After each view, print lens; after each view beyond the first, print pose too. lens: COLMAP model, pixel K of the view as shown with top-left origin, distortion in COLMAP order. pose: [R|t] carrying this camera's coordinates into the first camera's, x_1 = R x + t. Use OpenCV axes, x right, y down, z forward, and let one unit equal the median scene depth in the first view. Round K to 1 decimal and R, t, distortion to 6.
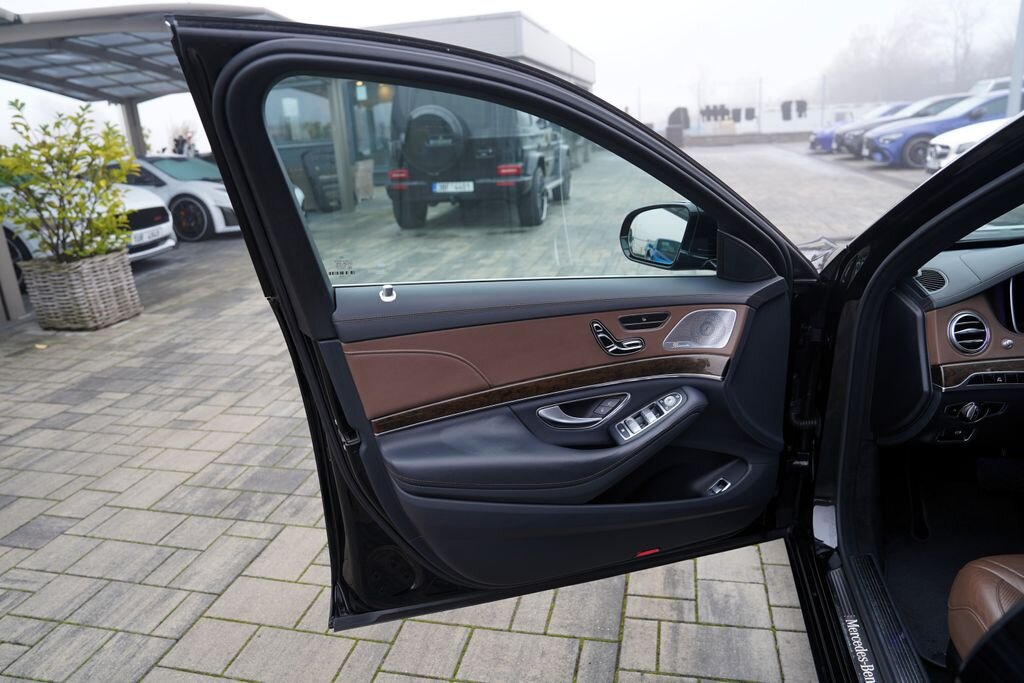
lens RADIAL K [[702.5, 0, 512.0], [0, 702.5, 341.5], [0, 0, 1]] dist [-0.092693, 0.064864]
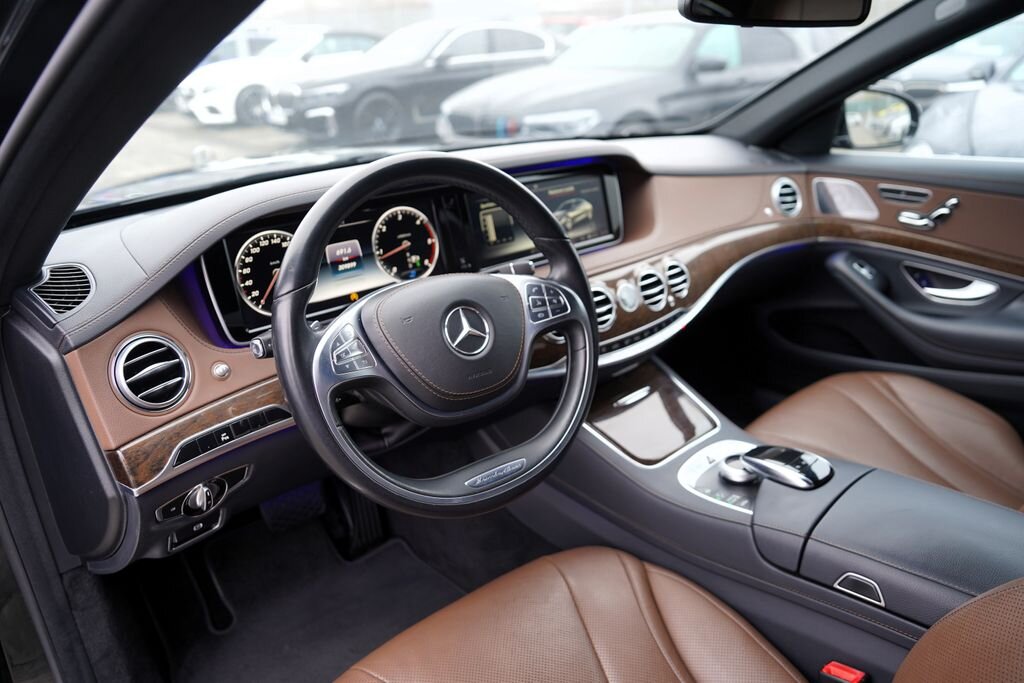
lens RADIAL K [[702.5, 0, 512.0], [0, 702.5, 341.5], [0, 0, 1]] dist [-0.092693, 0.064864]
pose [[0.580844, -0.274052, 0.766495, 0.071739], [0.218597, 0.959550, 0.177426, -0.012340], [-0.784114, 0.064497, 0.617256, 0.073303]]
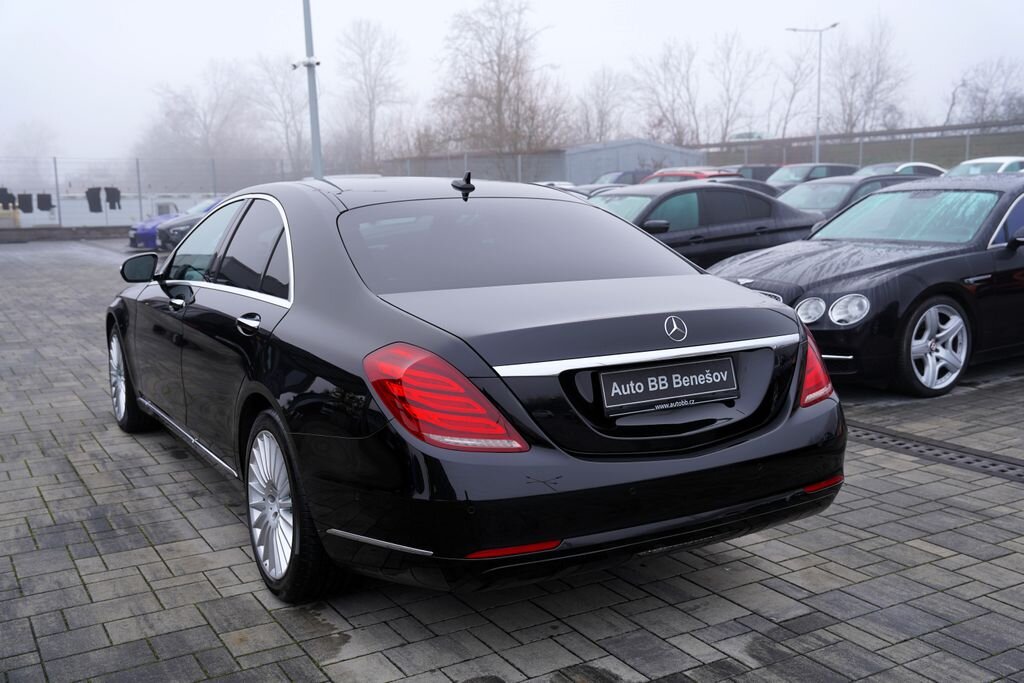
lens RADIAL K [[998.6, 0, 523.1], [0, 998.6, 340.0], [0, 0, 1]] dist [0.014175, 0.028586]
pose [[0.718391, -0.048410, 0.693953, -0.222287], [0.174066, 0.978350, -0.111947, 0.151623], [-0.673510, 0.201215, 0.711265, -0.489425]]
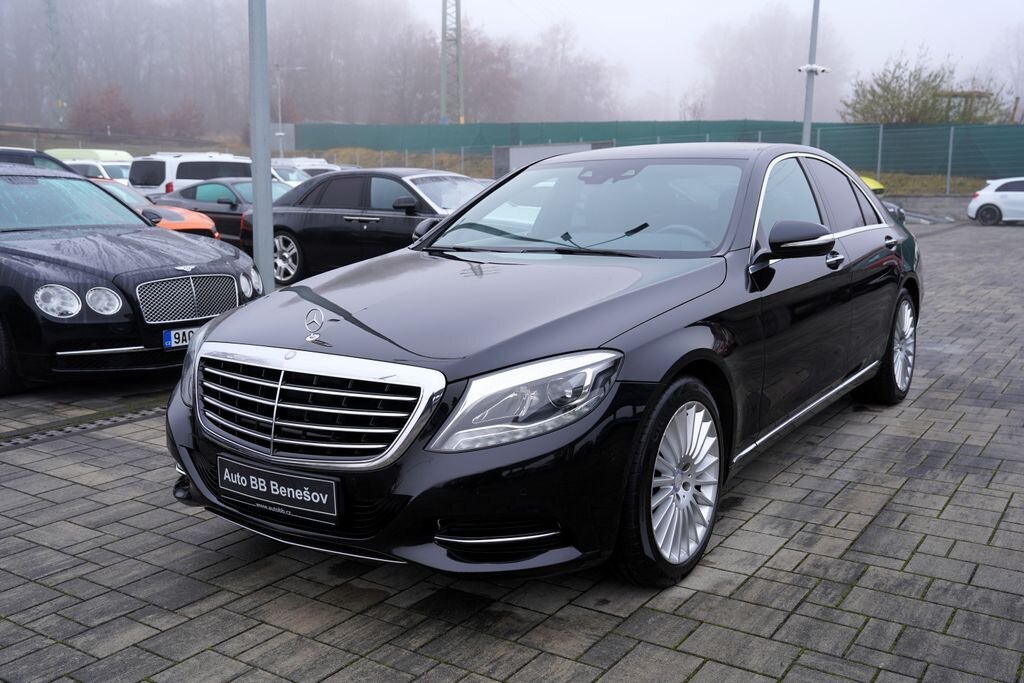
lens RADIAL K [[942.4, 0, 510.2], [0, 942.4, 327.1], [0, 0, 1]] dist [0.004841, 0.021458]
pose [[-0.927147, 0.010901, 0.374540, 0.026808], [0.168502, 0.904932, 0.390776, -0.204723], [-0.334674, 0.425417, -0.840841, 0.674371]]
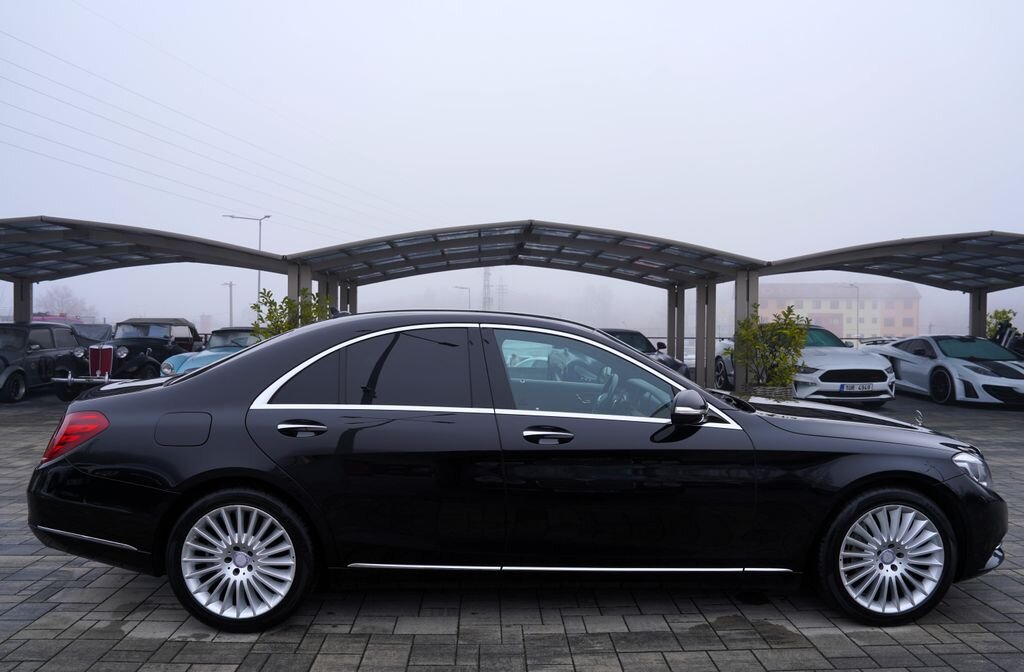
lens RADIAL K [[722.2, 0, 513.4], [0, 722.2, 321.4], [0, 0, 1]] dist [-0.114977, 0.076808]
pose [[0.251813, 0.055749, -0.966169, 0.720233], [-0.305994, 0.951709, -0.024836, -0.023555], [0.918127, 0.301896, 0.256712, -0.109453]]
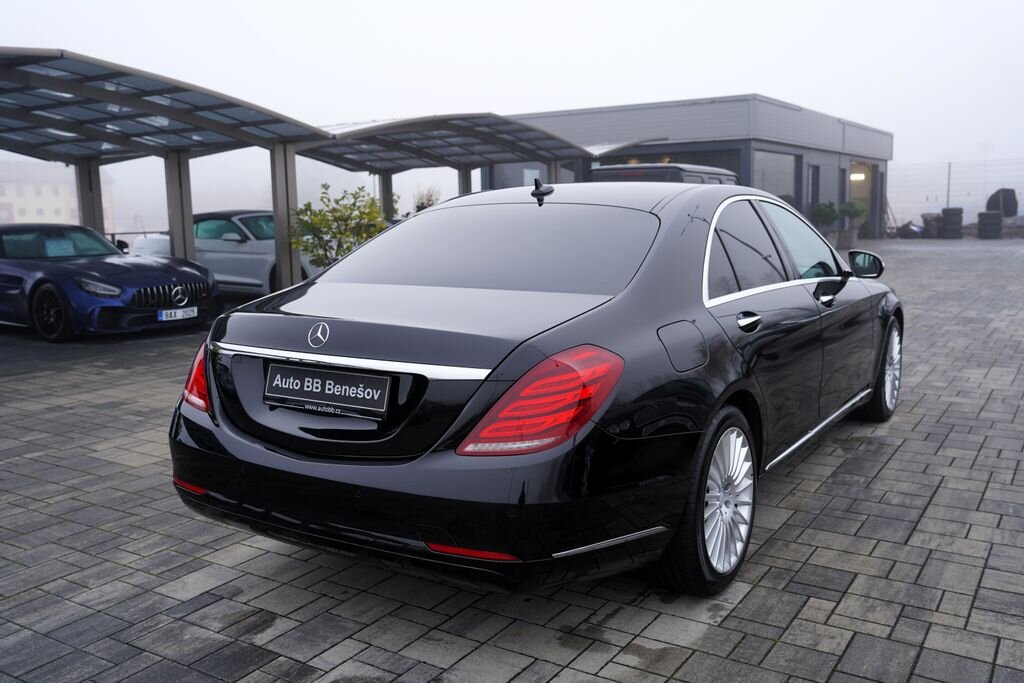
lens RADIAL K [[910.0, 0, 512.0], [0, 910.0, 341.5], [0, 0, 1]] dist [-0.039733, 0.101493]
pose [[0.939223, 0.086229, -0.332302, 0.307190], [-0.132380, 0.984053, -0.118810, 0.149291], [0.316758, 0.155579, 0.935660, -0.570745]]
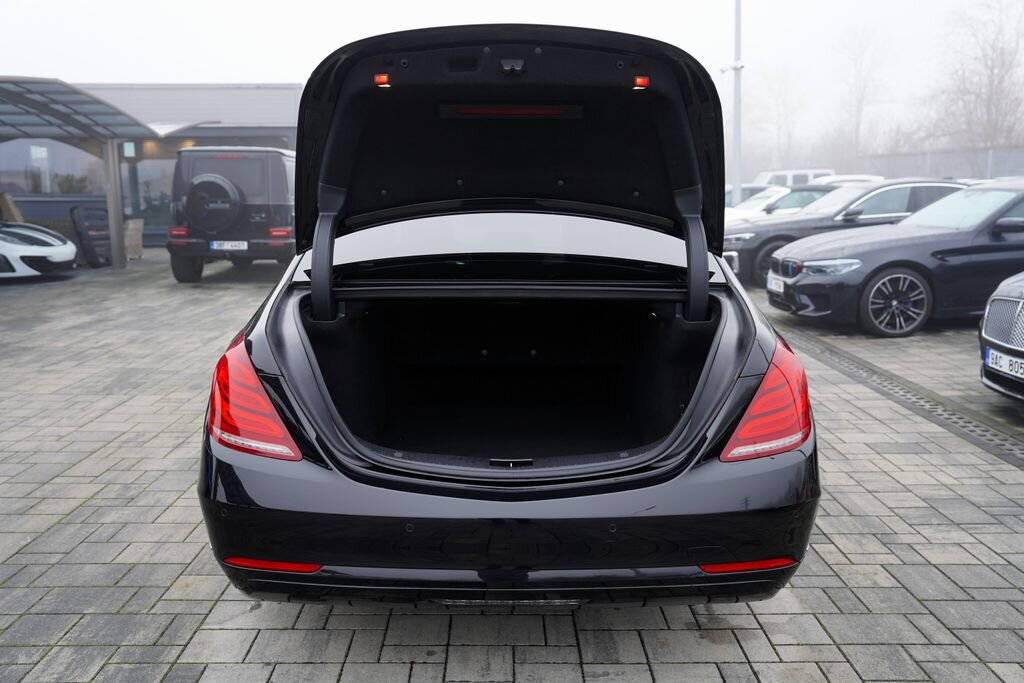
lens RADIAL K [[868.2, 0, 512.0], [0, 868.2, 341.5], [0, 0, 1]] dist [-0.058481, 0.111811]
pose [[0.971050, 0.017096, 0.238265, 0.036439], [0.015012, 0.991096, -0.132297, 0.150314], [-0.238405, 0.132043, 0.962147, -0.521051]]
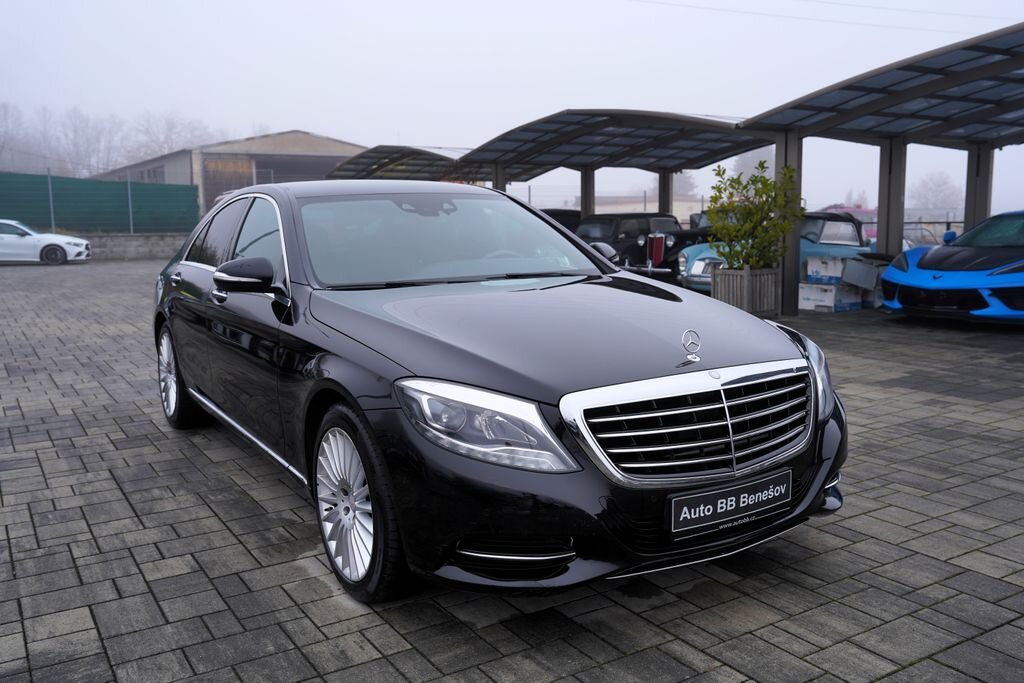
lens RADIAL K [[895.0, 0, 514.6], [0, 895.0, 320.7], [0, 0, 1]] dist [-0.044568, 0.096418]
pose [[-0.709631, 0.143161, -0.689876, 0.574760], [-0.159214, 0.921230, 0.354944, -0.201059], [0.686349, 0.361718, -0.630940, 0.557409]]
